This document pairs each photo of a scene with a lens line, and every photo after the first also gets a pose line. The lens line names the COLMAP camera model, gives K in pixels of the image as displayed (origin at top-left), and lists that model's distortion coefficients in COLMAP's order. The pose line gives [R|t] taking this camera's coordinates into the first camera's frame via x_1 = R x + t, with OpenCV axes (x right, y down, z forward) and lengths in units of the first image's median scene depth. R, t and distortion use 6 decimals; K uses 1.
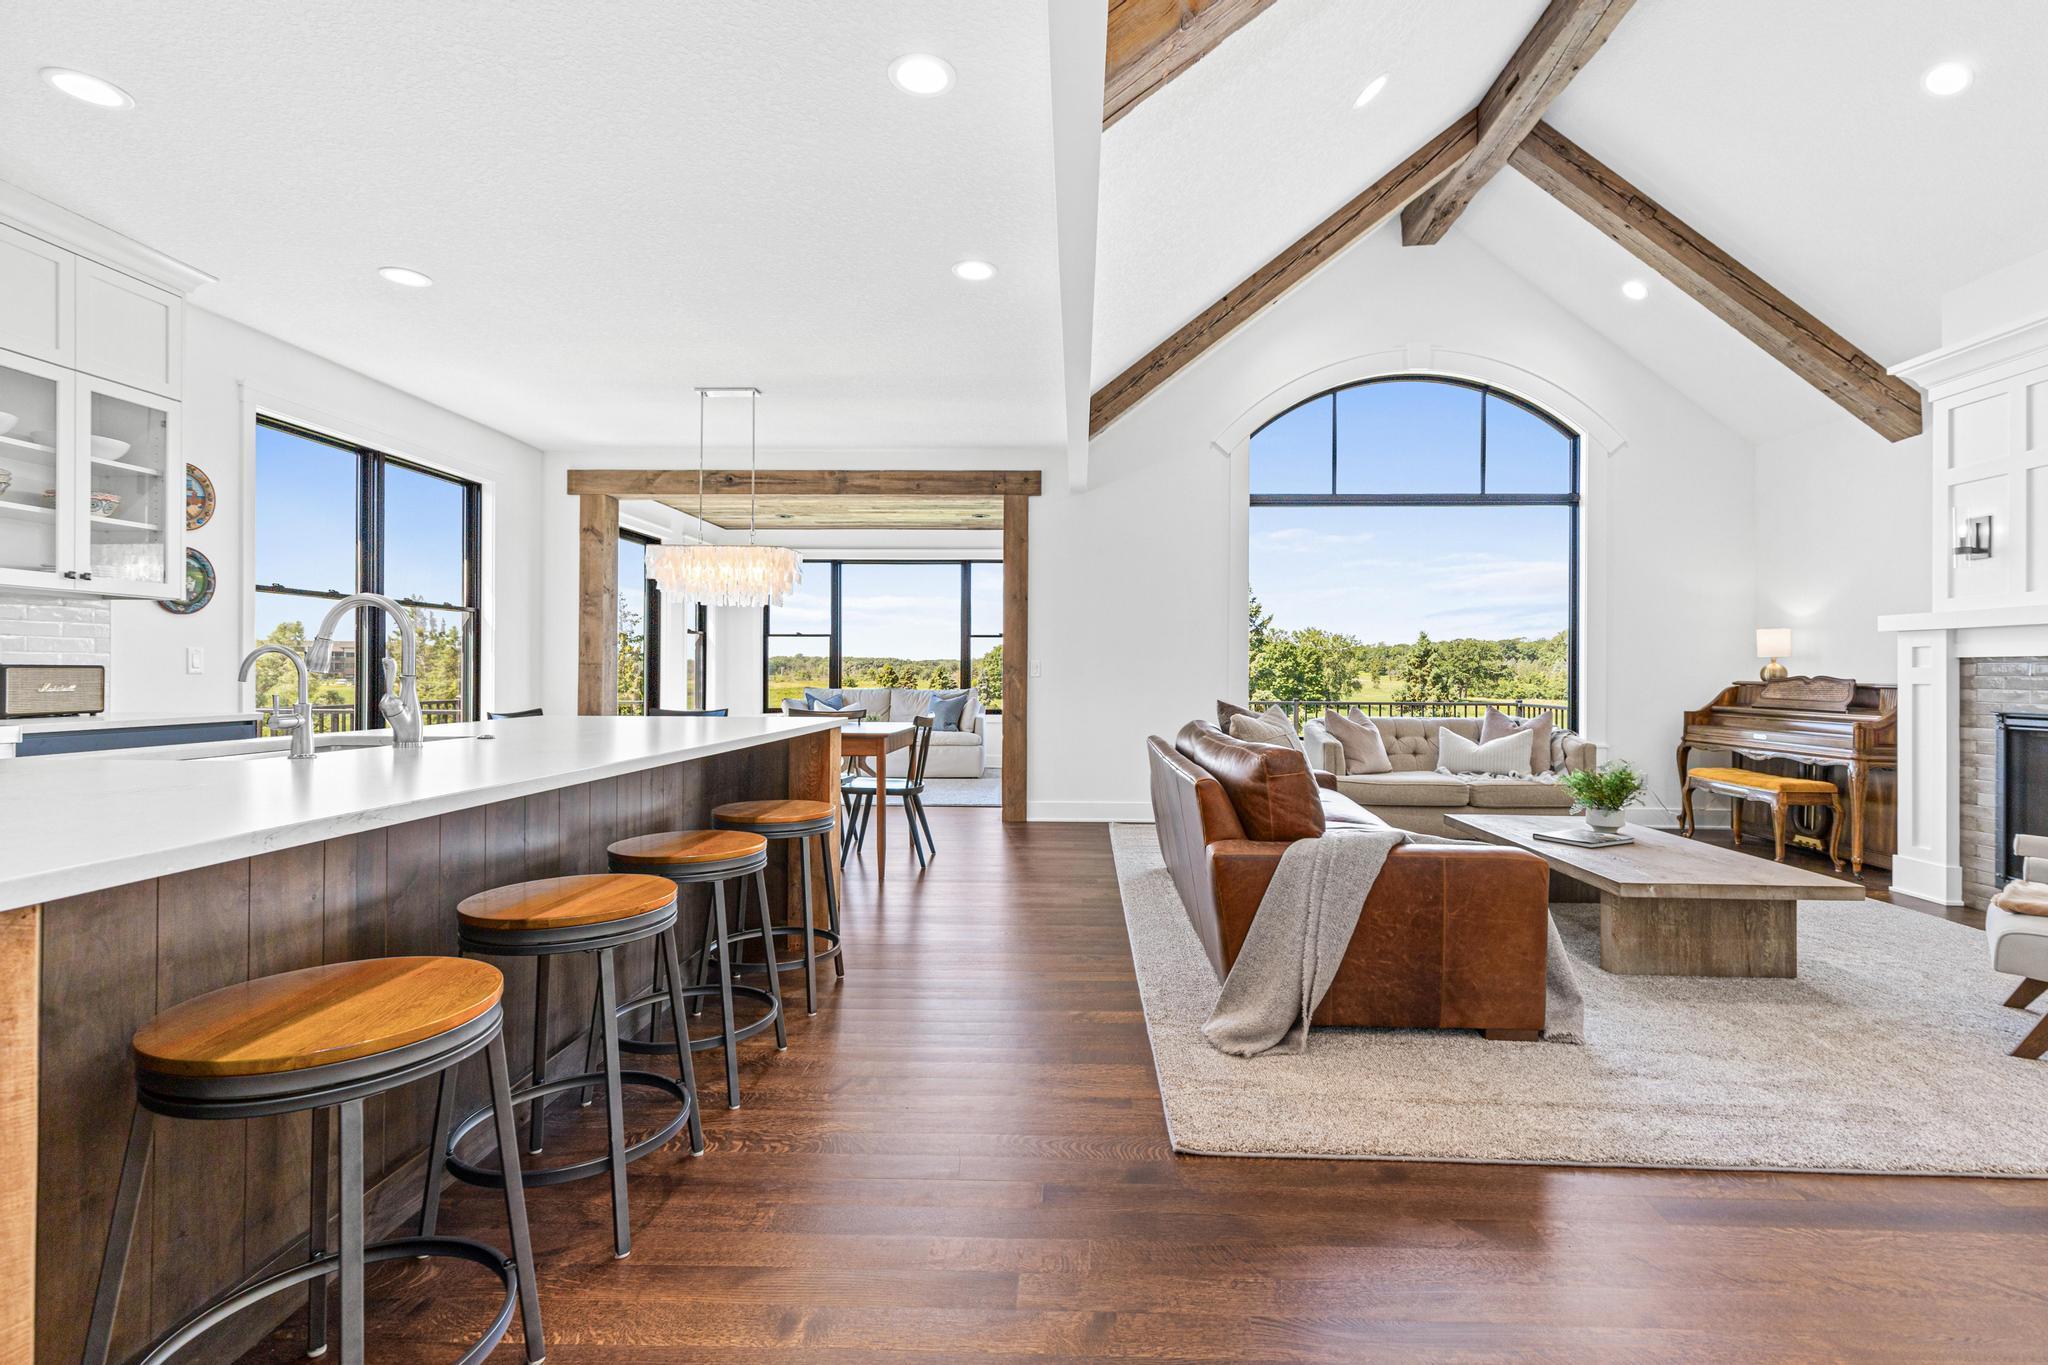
lens RADIAL K [[944.3, 0, 1045.5], [0, 944.3, 665.1], [0, 0, 1]] dist [0.010296, -0.001154]
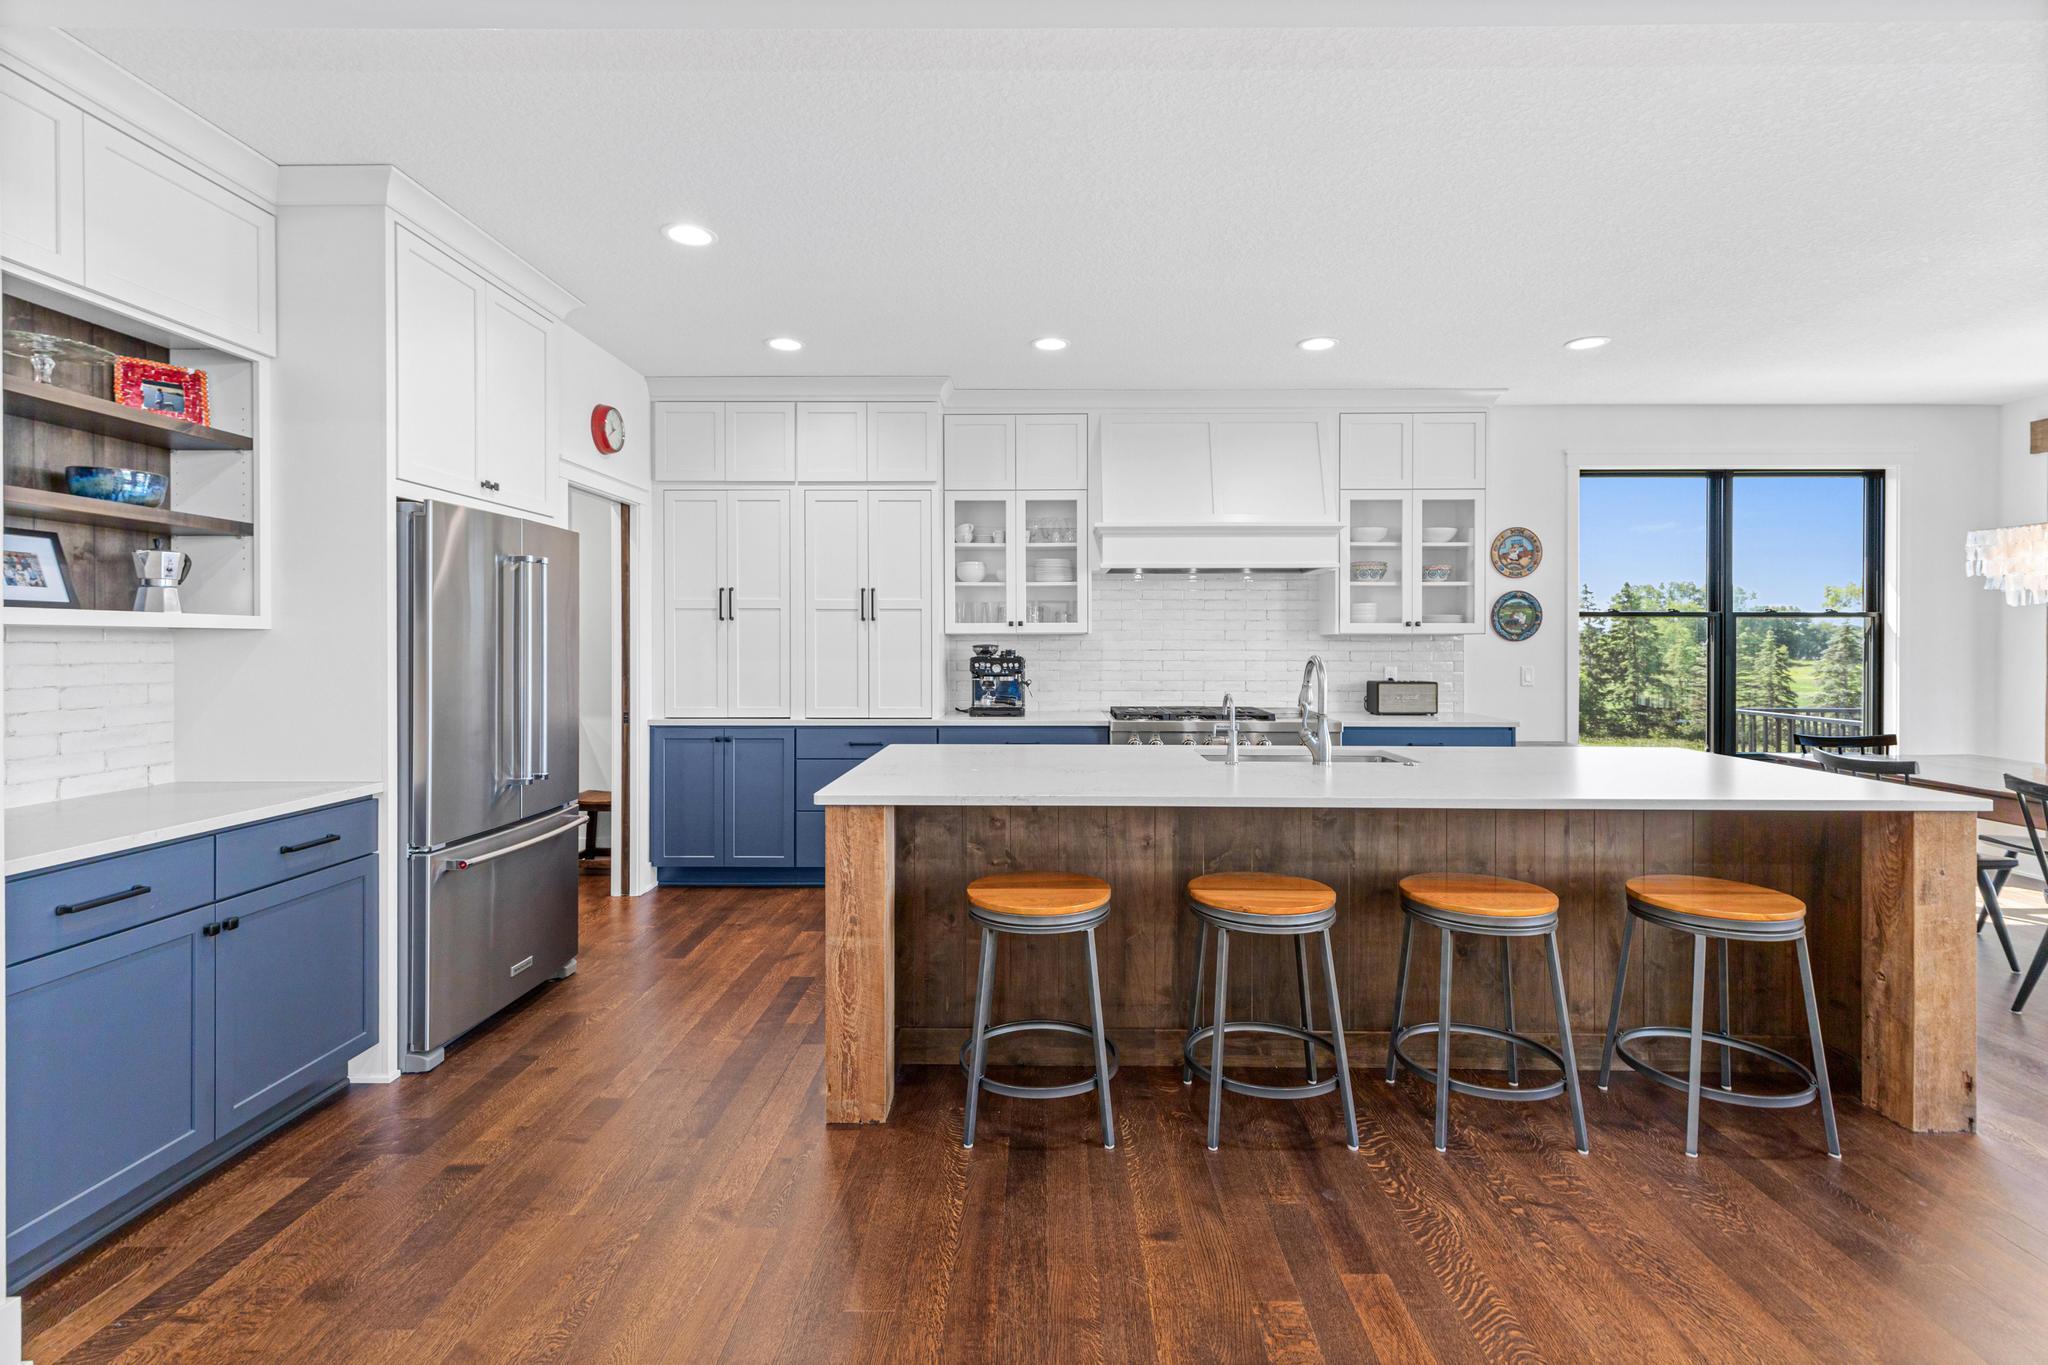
lens RADIAL K [[944.3, 0, 1039.6], [0, 944.3, 645.6], [0, 0, 1]] dist [0.010296, -0.001154]
pose [[0.028281, -0.000990, -0.999600, 0.298897], [0.006402, 0.999979, -0.000809, -0.038461], [0.999580, -0.006377, 0.028287, 0.224616]]
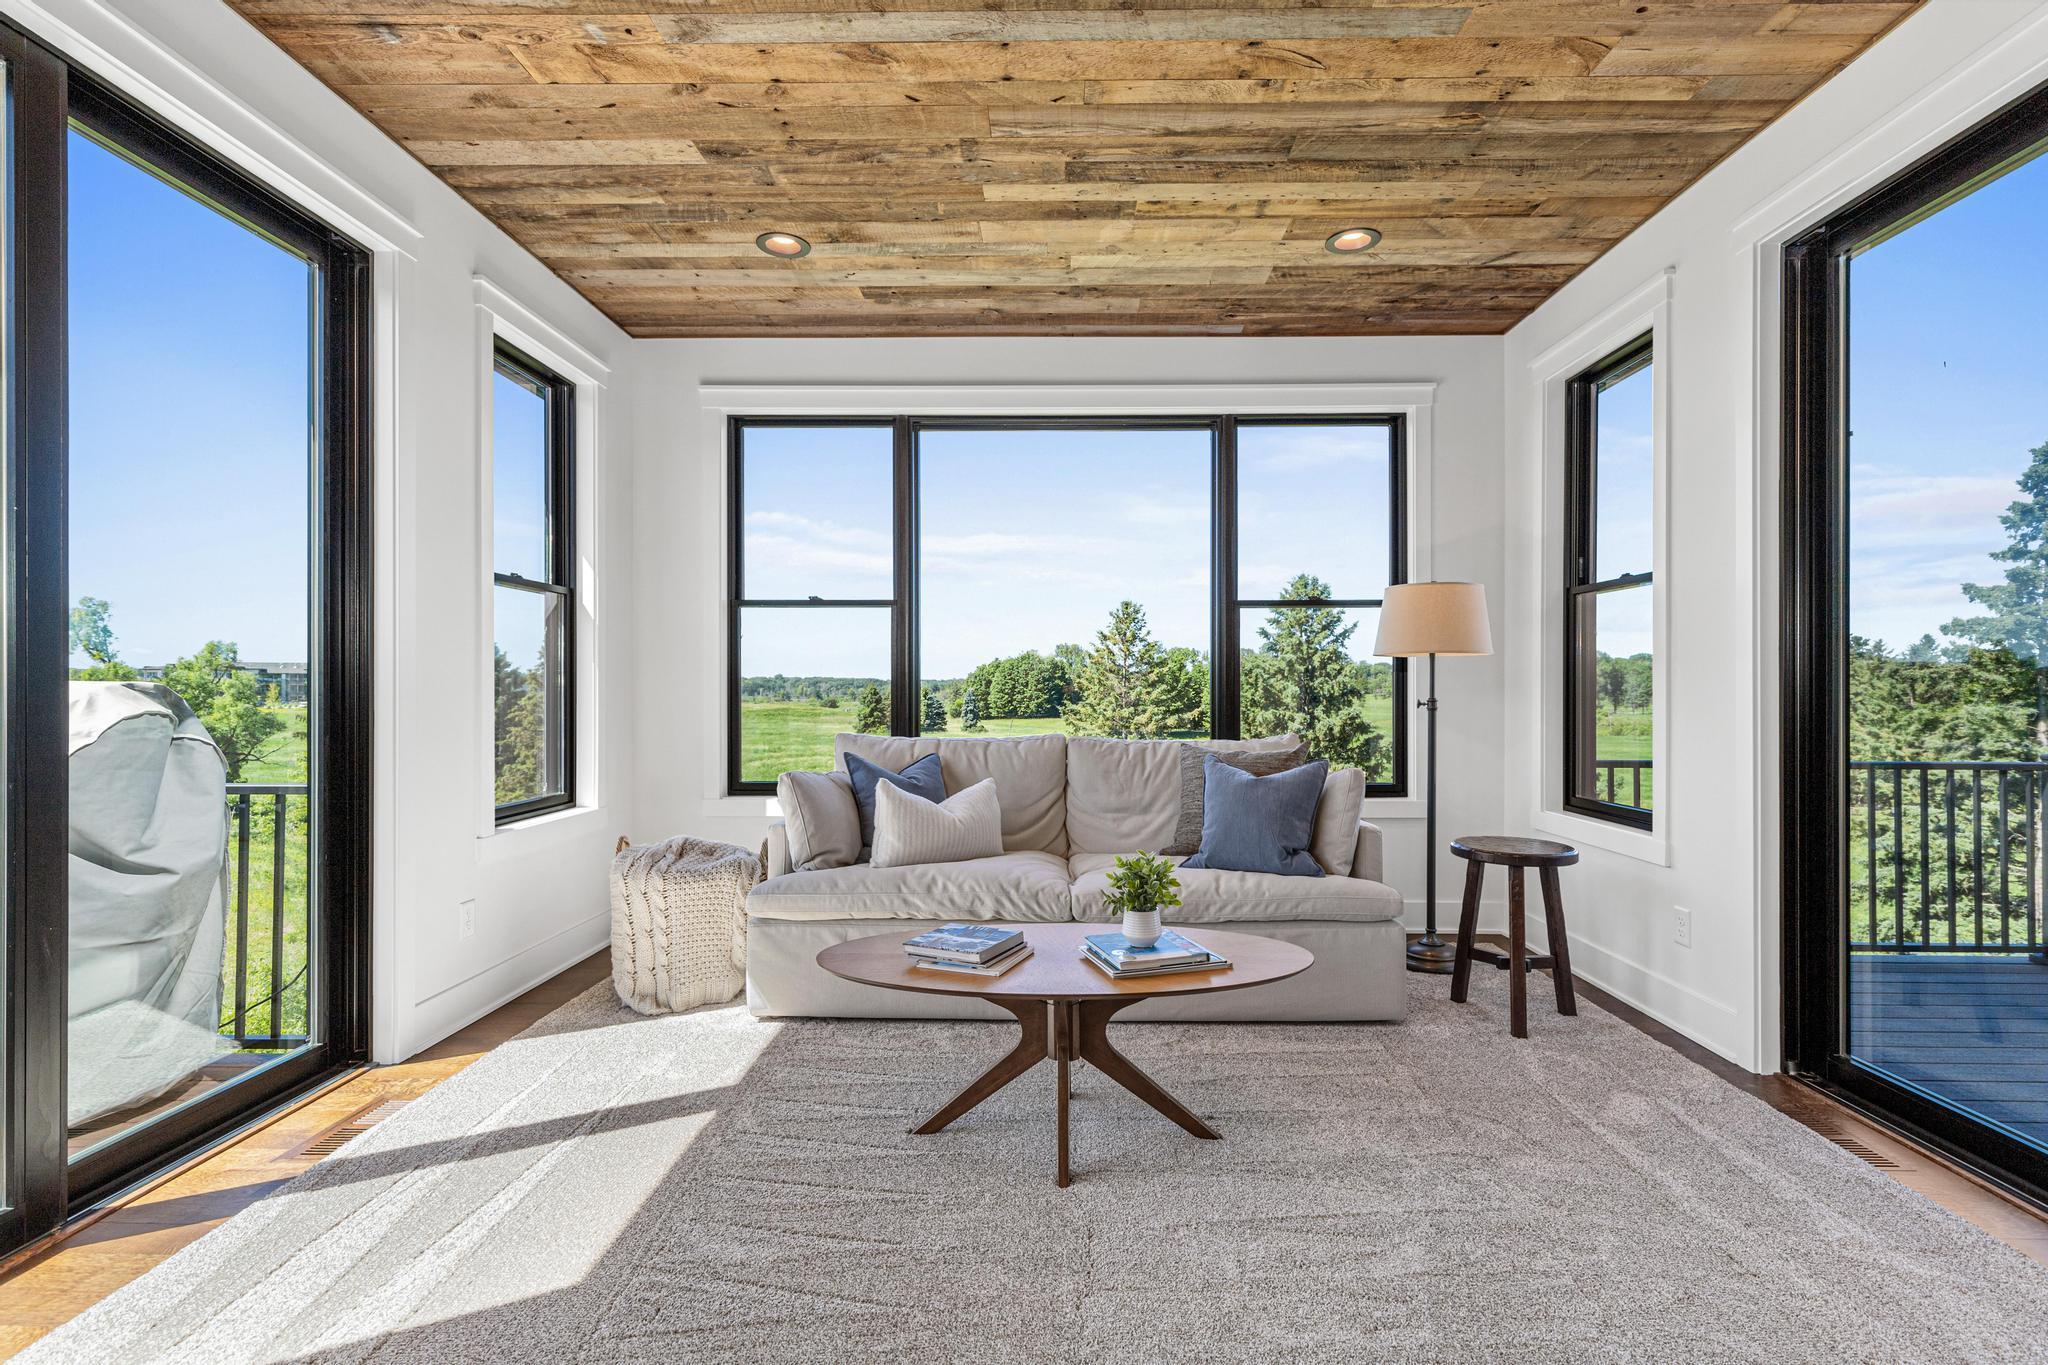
lens RADIAL K [[928.2, 0, 1040.8], [0, 928.2, 692.7], [0, 0, 1]] dist [0.005736, -0.000427]
pose [[0.999794, -0.003266, 0.020026, -0.327575], [0.003104, 0.999963, 0.008079, 0.008180], [-0.020052, -0.008016, 0.999767, 1.137192]]
